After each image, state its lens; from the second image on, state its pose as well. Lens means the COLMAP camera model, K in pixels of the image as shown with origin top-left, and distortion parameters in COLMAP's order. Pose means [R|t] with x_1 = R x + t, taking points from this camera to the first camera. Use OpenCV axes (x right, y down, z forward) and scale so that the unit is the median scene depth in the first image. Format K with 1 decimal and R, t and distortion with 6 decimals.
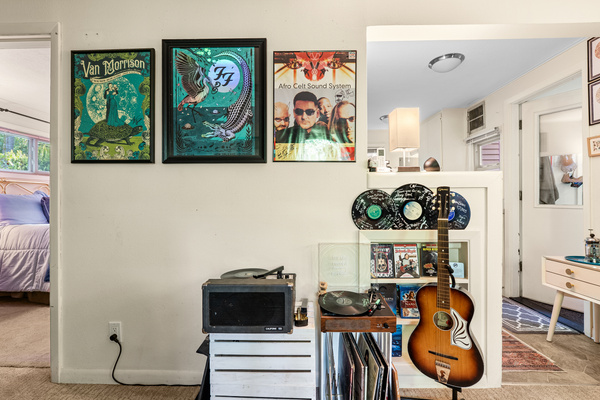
lens RADIAL K [[272.9, 0, 299.1], [0, 272.9, 198.3], [0, 0, 1]] dist [-0.002719, 0.000074]
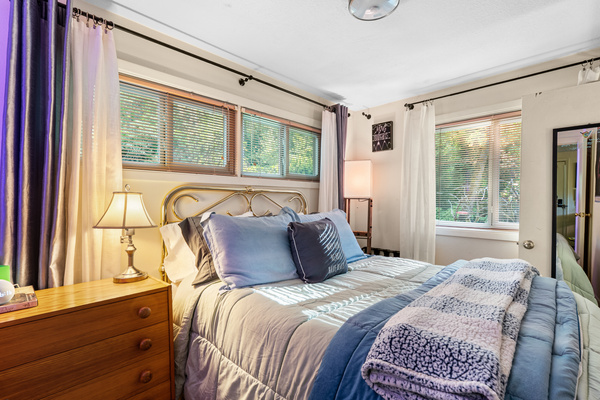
lens RADIAL K [[272.9, 0, 299.1], [0, 272.9, 198.3], [0, 0, 1]] dist [-0.002719, 0.000074]
pose [[0.726319, 0.001682, -0.687355, -0.694400], [-0.004747, 0.999985, -0.002569, -0.056056], [0.687341, 0.005129, 0.726317, 0.766846]]
